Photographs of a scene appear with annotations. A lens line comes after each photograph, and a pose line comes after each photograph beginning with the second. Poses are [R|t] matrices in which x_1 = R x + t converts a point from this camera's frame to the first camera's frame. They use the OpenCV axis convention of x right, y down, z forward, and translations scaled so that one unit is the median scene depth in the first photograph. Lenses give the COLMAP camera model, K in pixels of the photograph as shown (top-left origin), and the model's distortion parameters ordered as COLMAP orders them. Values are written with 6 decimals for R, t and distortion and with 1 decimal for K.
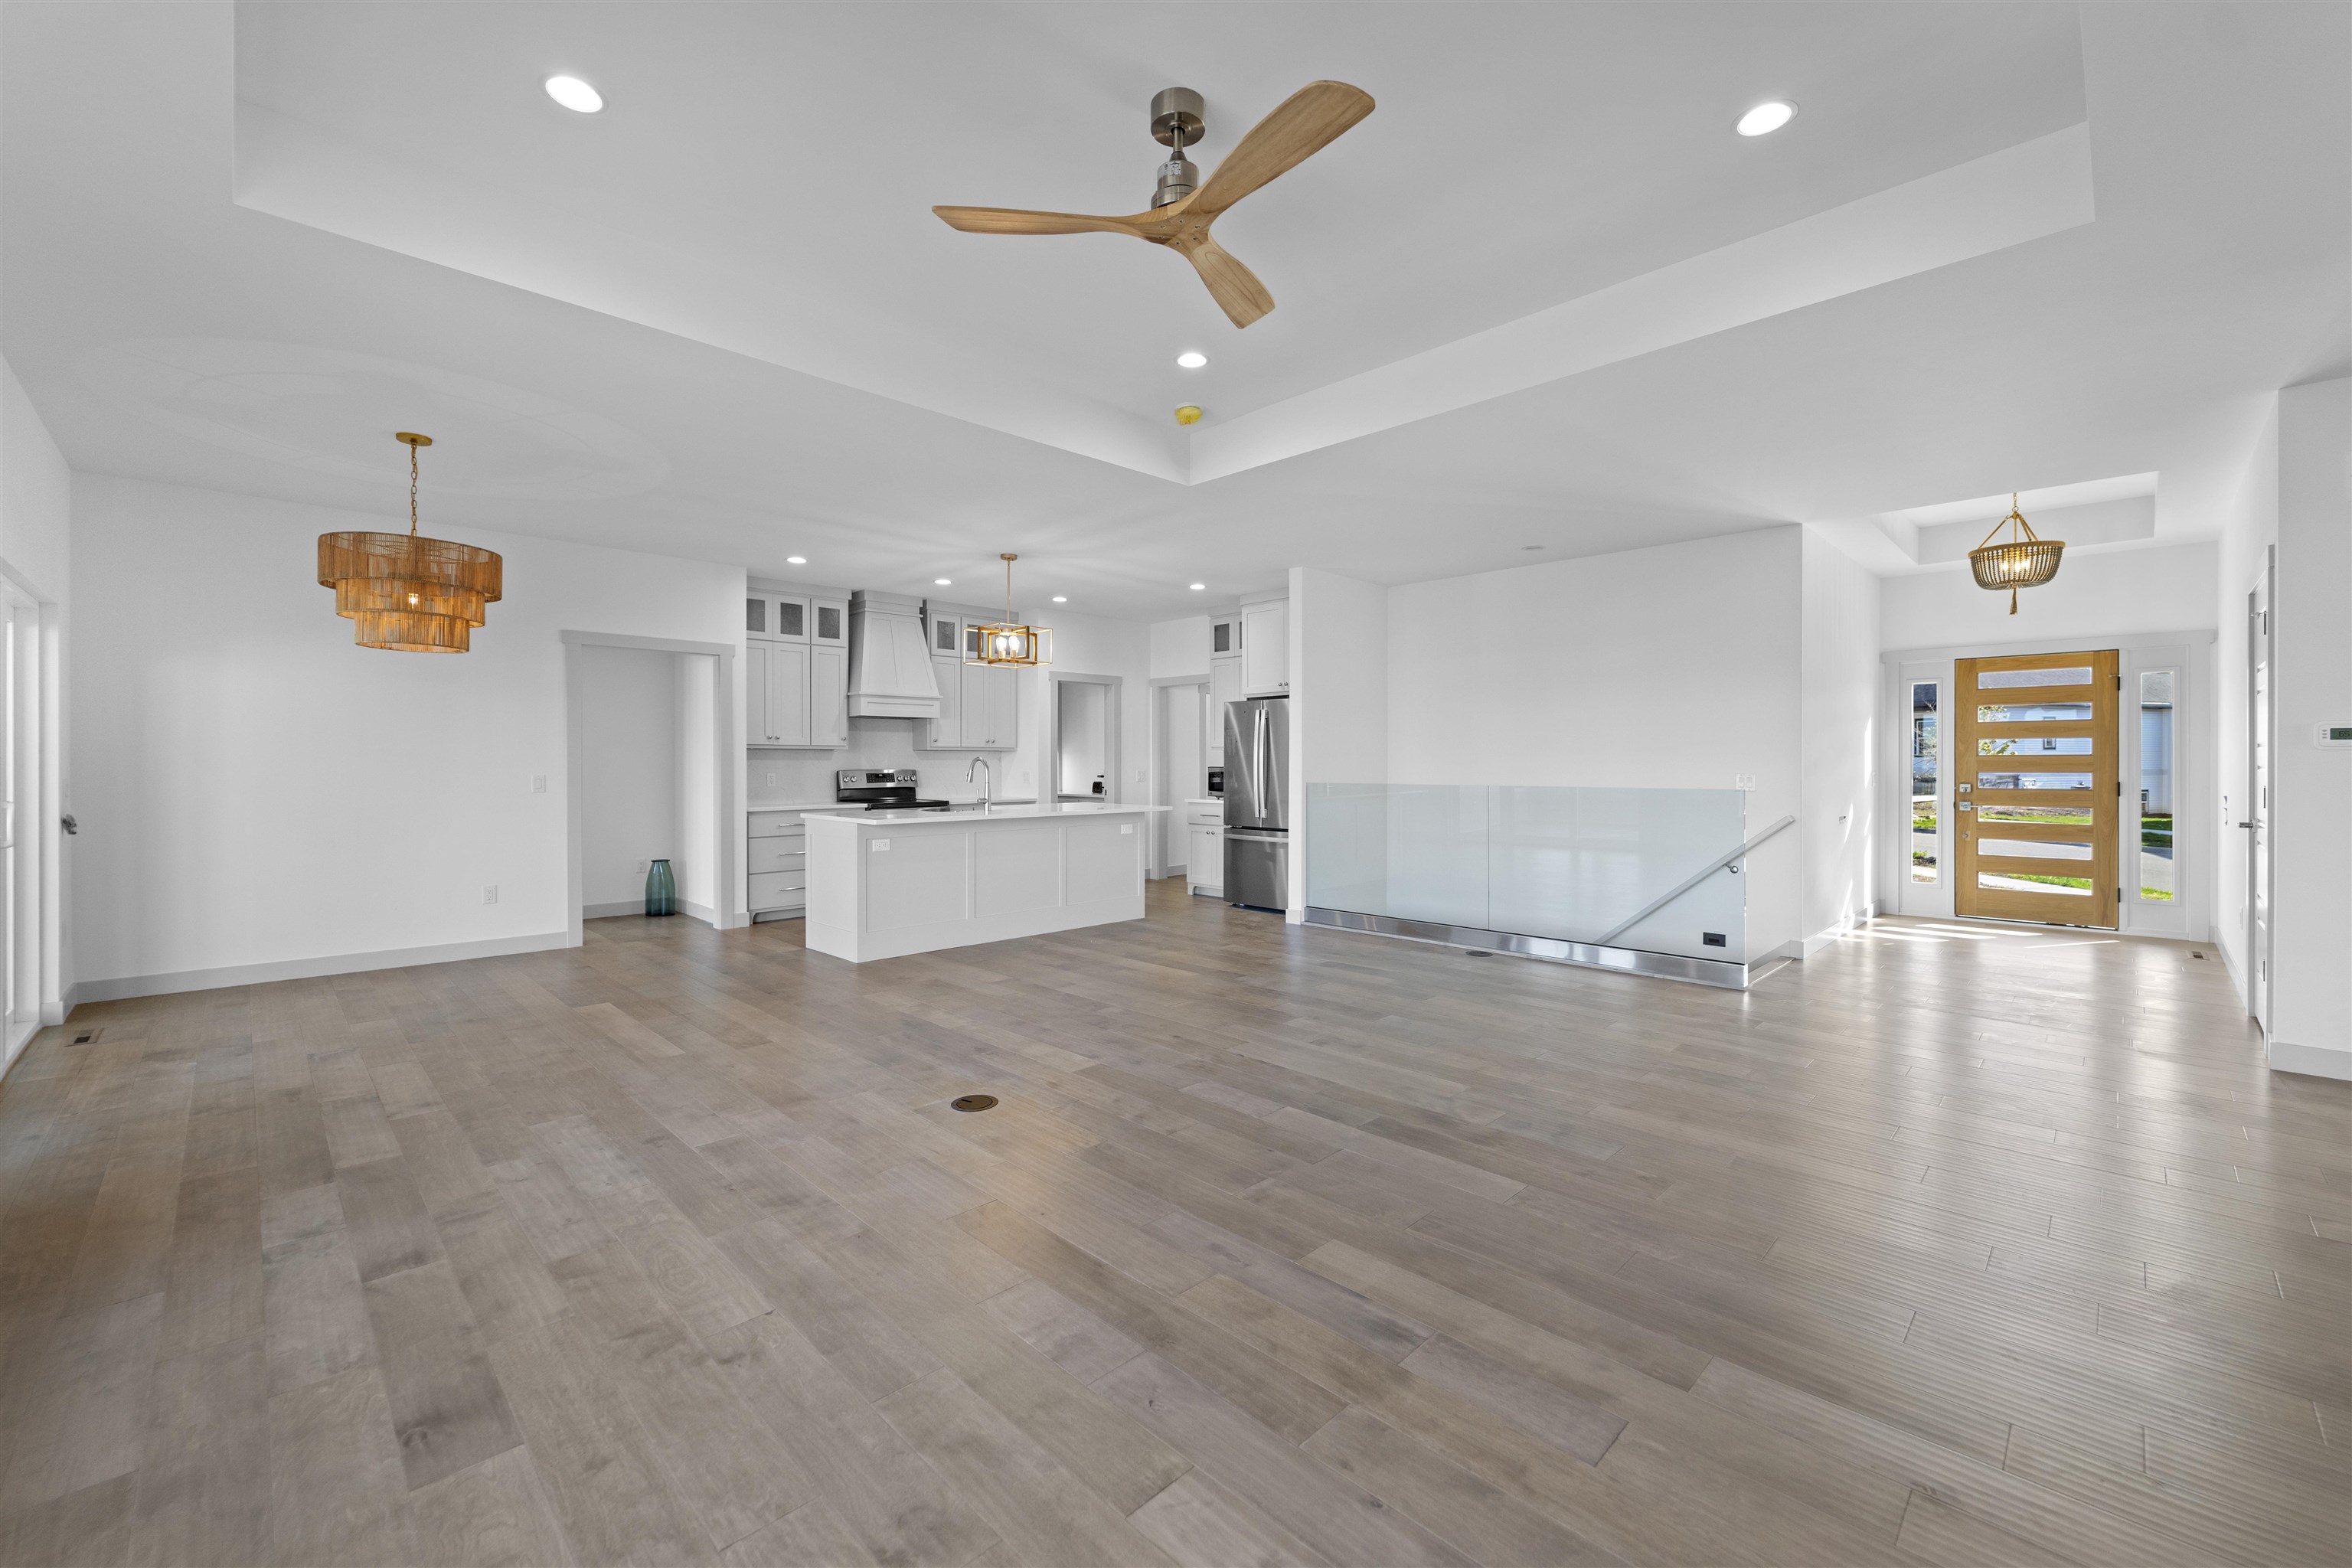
lens RADIAL K [[945.1, 0, 1172.2], [0, 945.1, 762.8], [0, 0, 1]] dist [-0.002907, -0.000536]
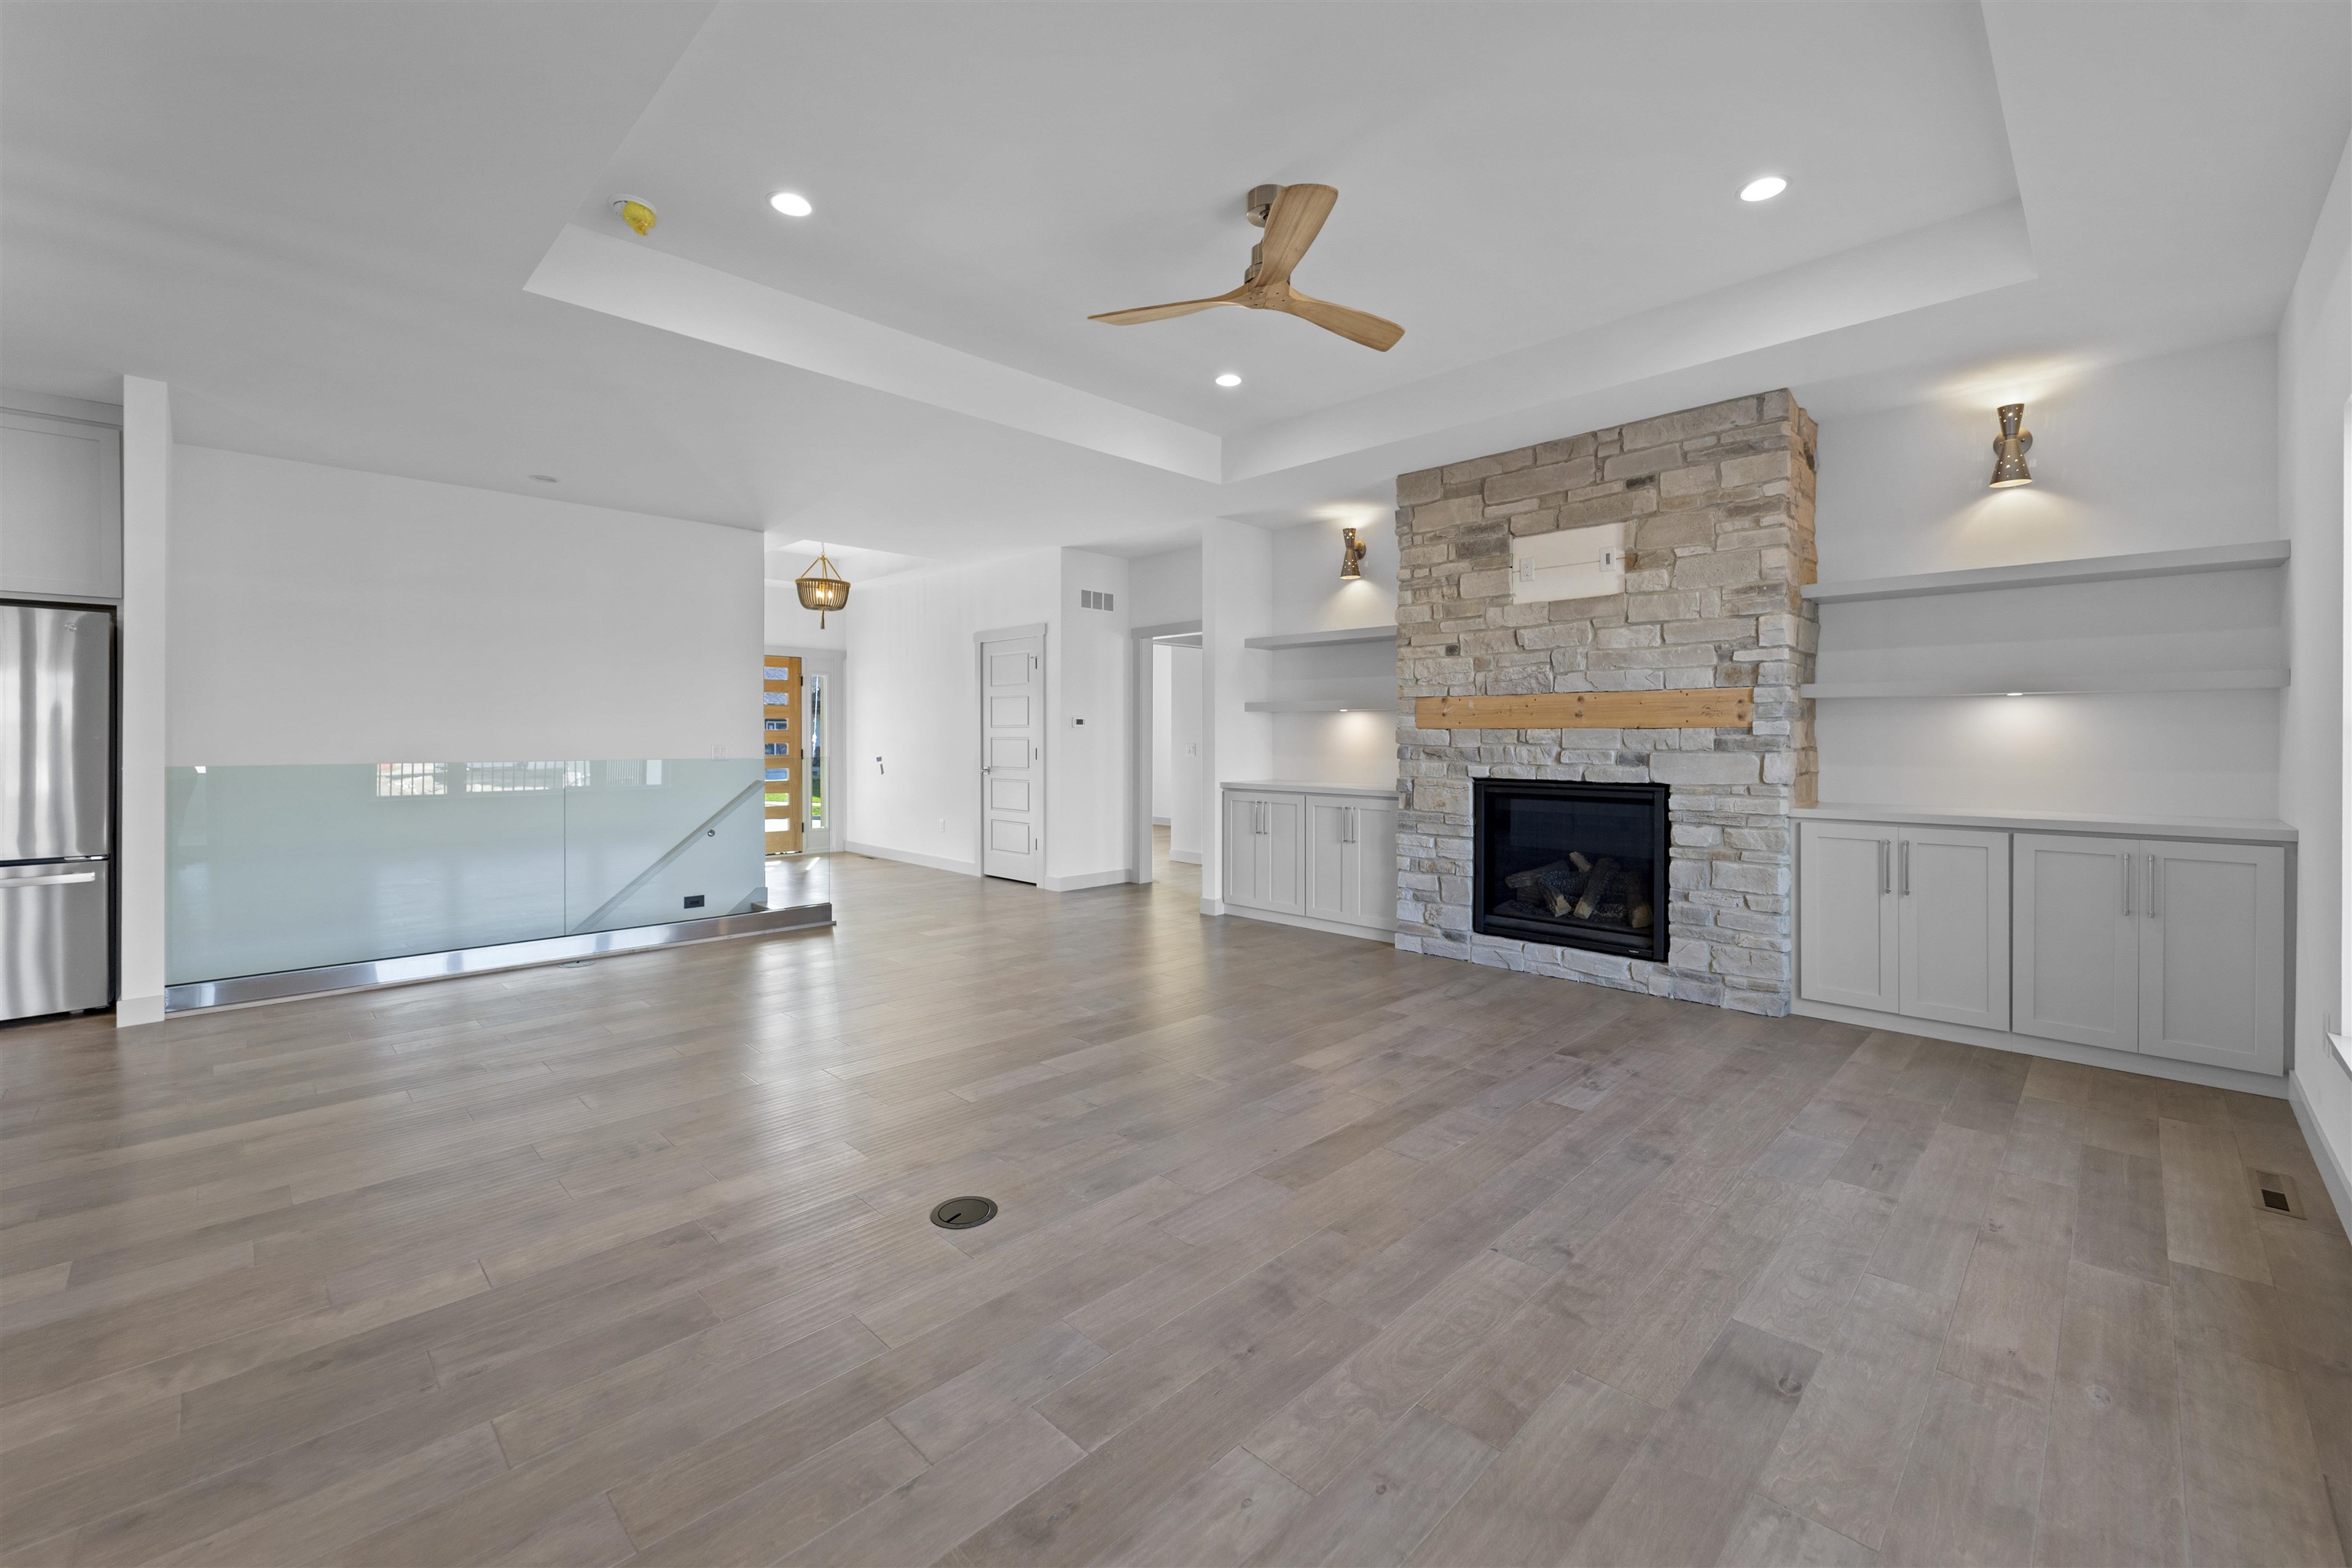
lens RADIAL K [[955.7, 0, 1185.4], [0, 955.7, 742.9], [0, 0, 1]] dist [0.000284, -0.000340]
pose [[-0.011662, -0.004877, 0.999920, -0.527251], [-0.001598, 0.999987, 0.004859, 0.002836], [-0.999931, -0.001541, -0.011670, 0.480009]]
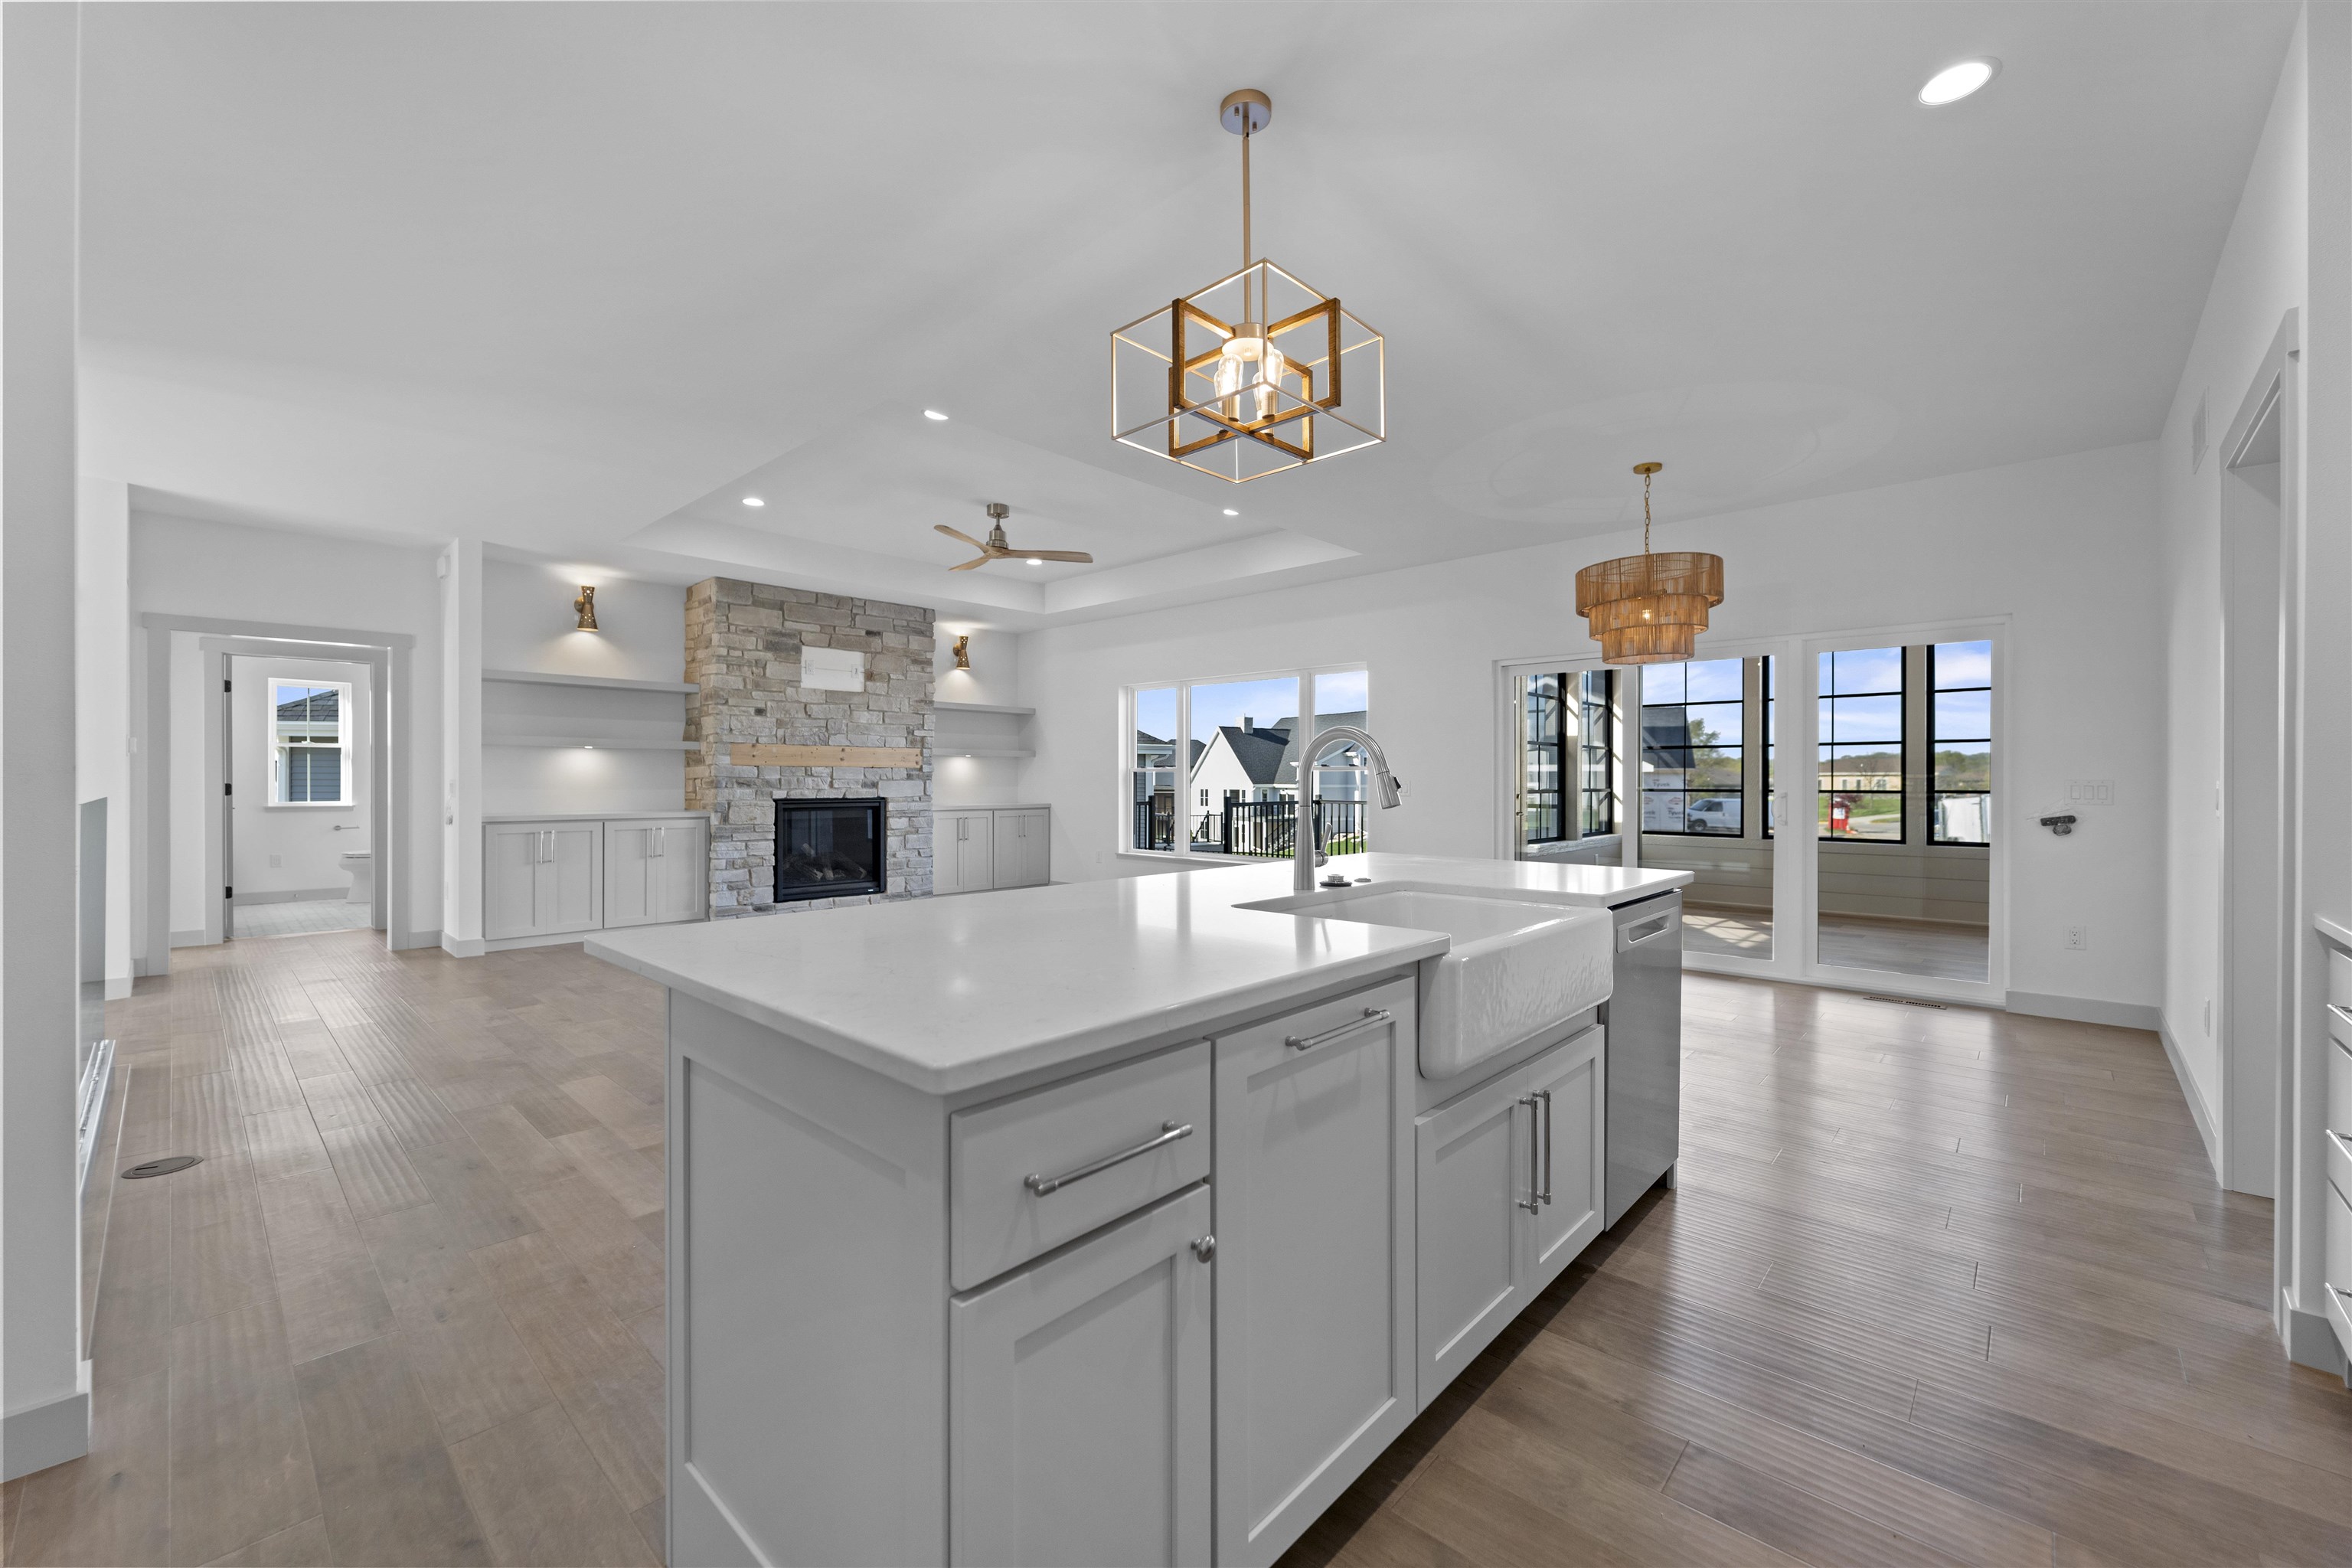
lens RADIAL K [[934.7, 0, 1172.1], [0, 934.7, 778.3], [0, 0, 1]] dist [-0.001408, -0.000237]
pose [[-0.999316, -0.000188, -0.036985, -0.155081], [-0.000083, 0.999996, -0.002839, 0.013878], [0.036985, -0.002834, -0.999312, 1.492665]]
